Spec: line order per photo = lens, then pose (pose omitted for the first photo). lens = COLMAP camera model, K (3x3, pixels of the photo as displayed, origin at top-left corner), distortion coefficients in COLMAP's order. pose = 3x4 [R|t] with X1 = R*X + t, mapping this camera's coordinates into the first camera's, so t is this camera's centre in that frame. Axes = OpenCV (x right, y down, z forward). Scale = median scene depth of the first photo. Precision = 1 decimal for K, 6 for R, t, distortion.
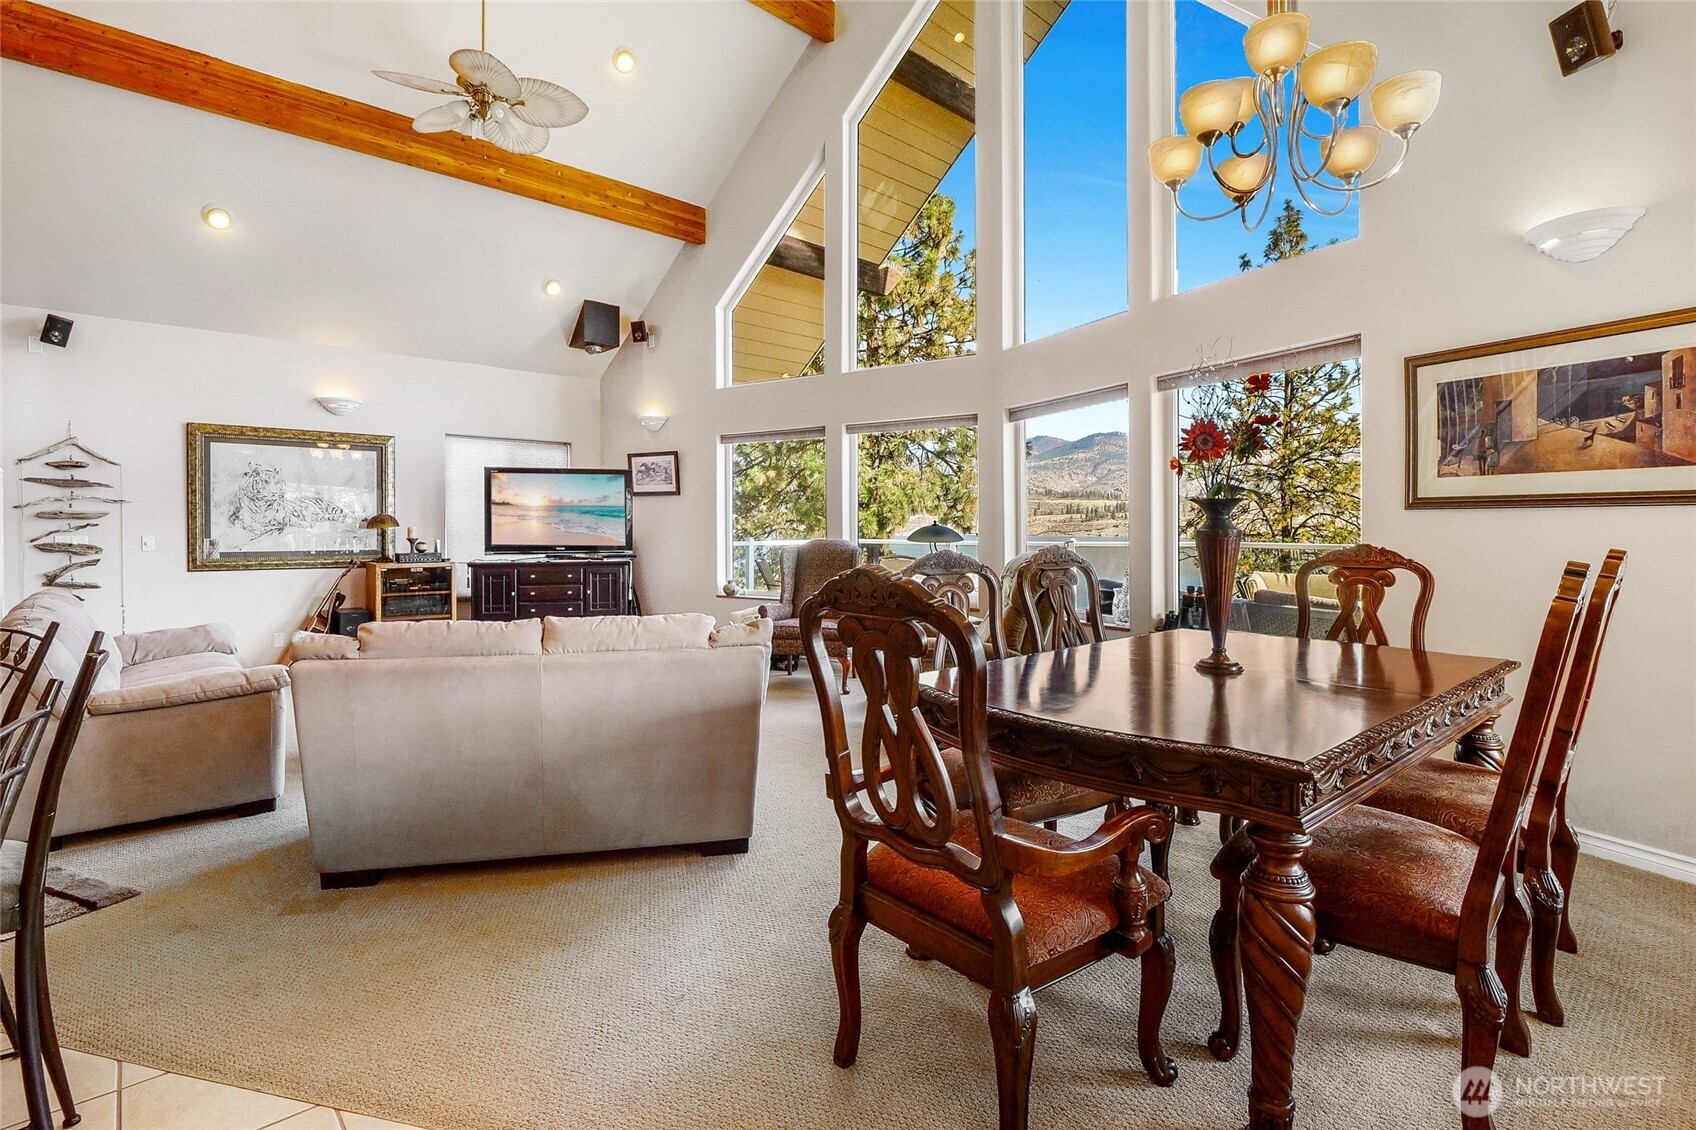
lens RADIAL K [[795.3, 0, 833.3], [0, 795.3, 540.1], [0, 0, 1]] dist [-0.009517, -0.000640]
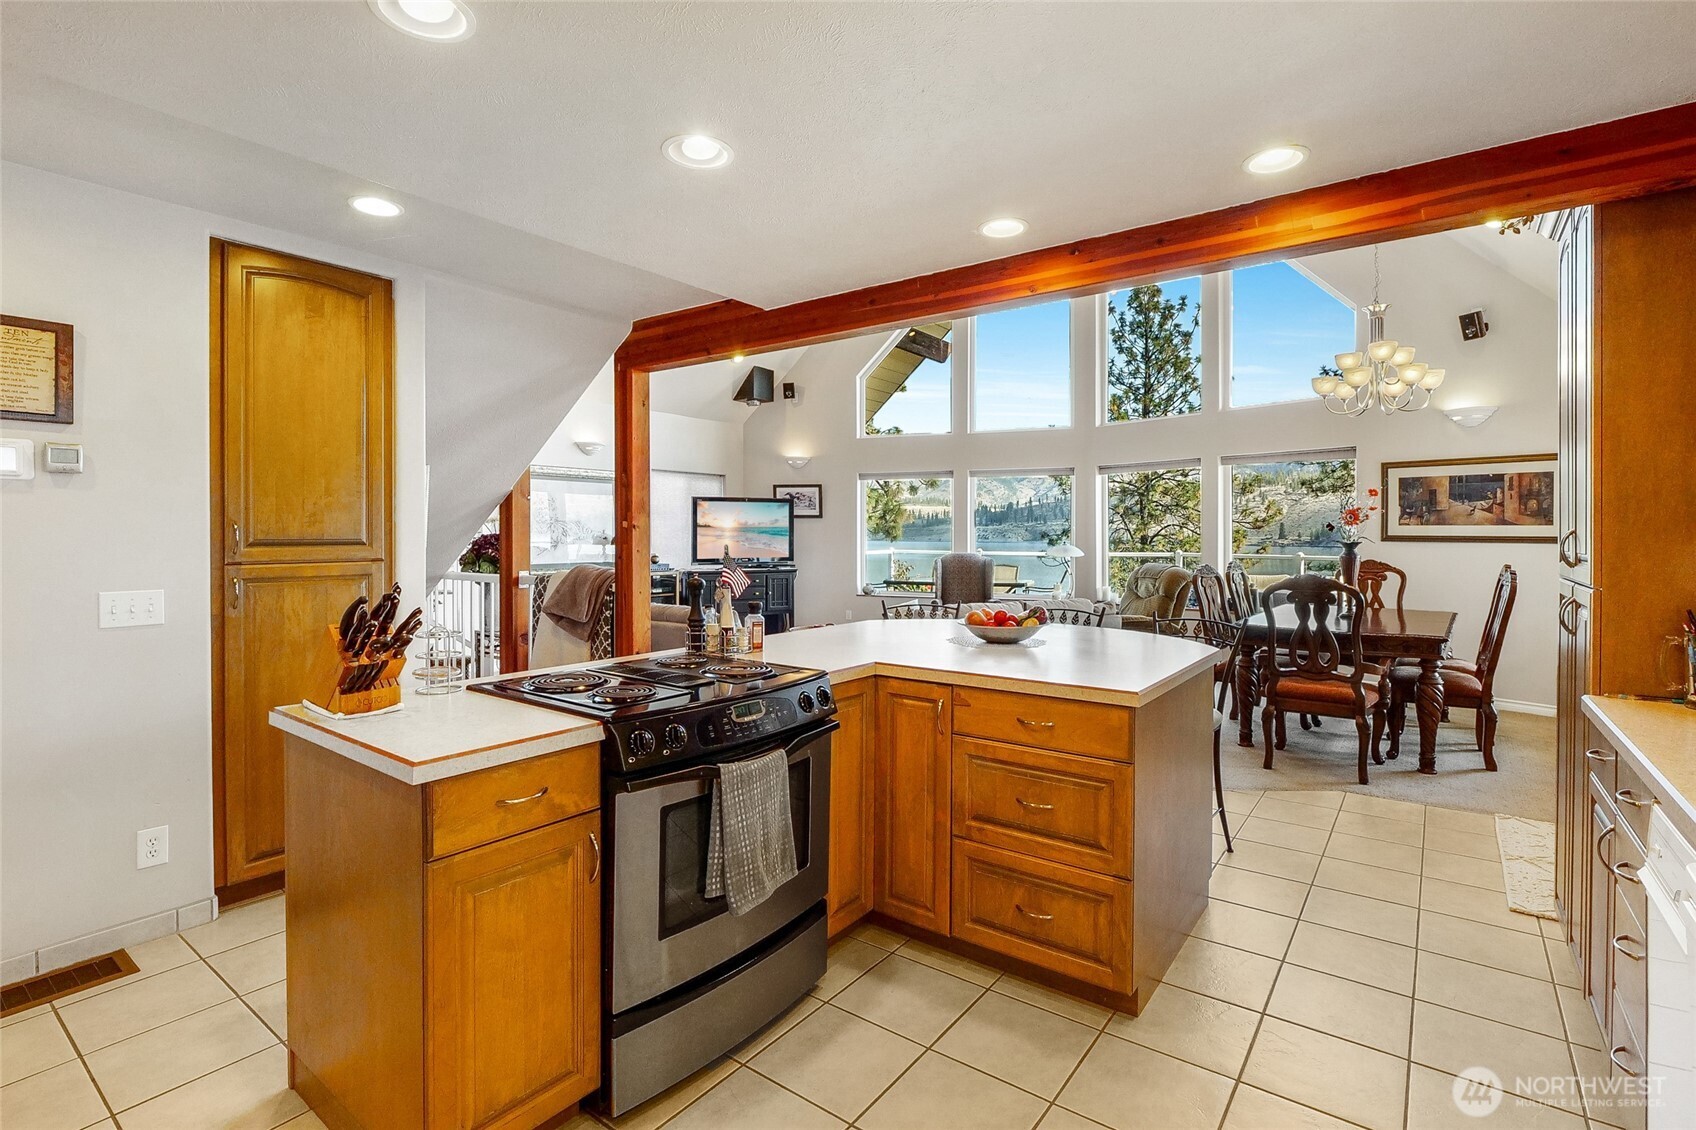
lens RADIAL K [[795.3, 0, 846.8], [0, 795.3, 546.3], [0, 0, 1]] dist [-0.009517, -0.000640]
pose [[0.980162, -0.000389, 0.198196, -0.448287], [0.000179, 0.999999, 0.001078, -0.013720], [-0.198196, -0.001021, 0.980162, -0.303749]]
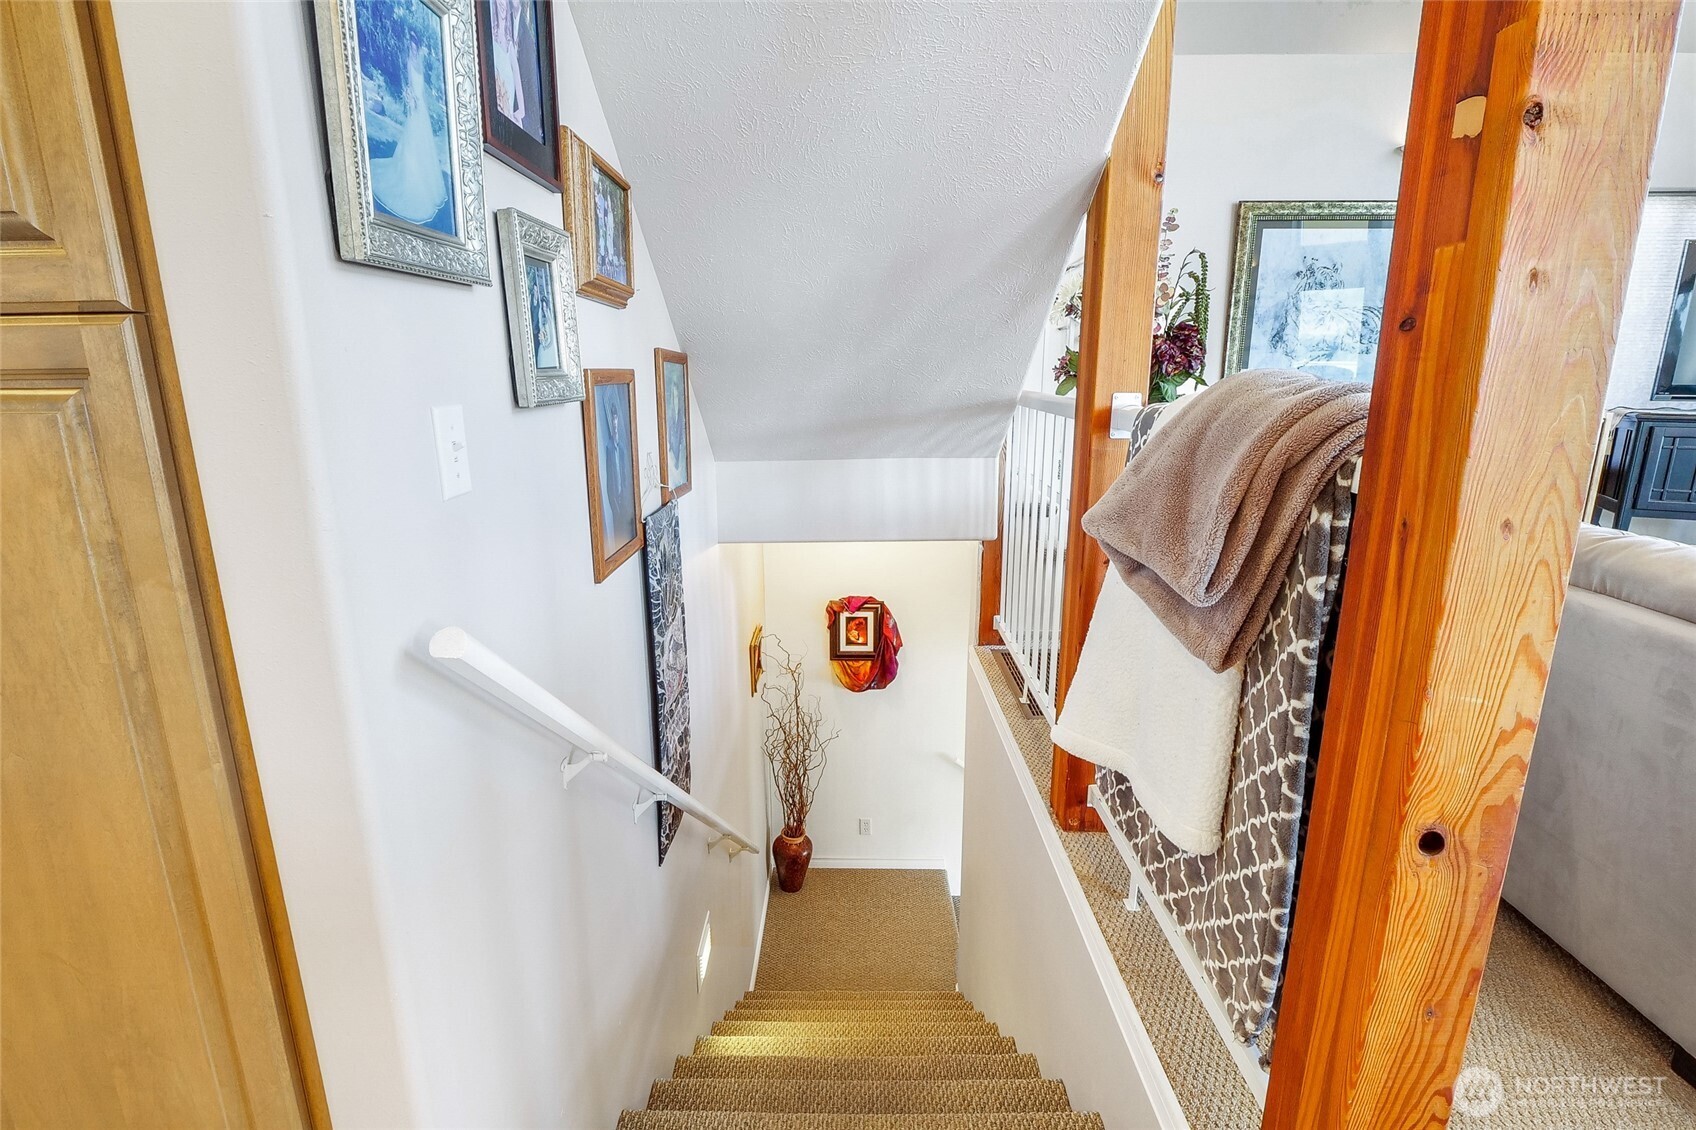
lens RADIAL K [[795.3, 0, 840.6], [0, 795.3, 548.9], [0, 0, 1]] dist [-0.009517, -0.000640]
pose [[0.732563, 0.151355, -0.663659, -0.476560], [-0.004309, 0.975978, 0.217827, 0.002040], [0.680685, -0.156712, 0.715618, 0.170271]]
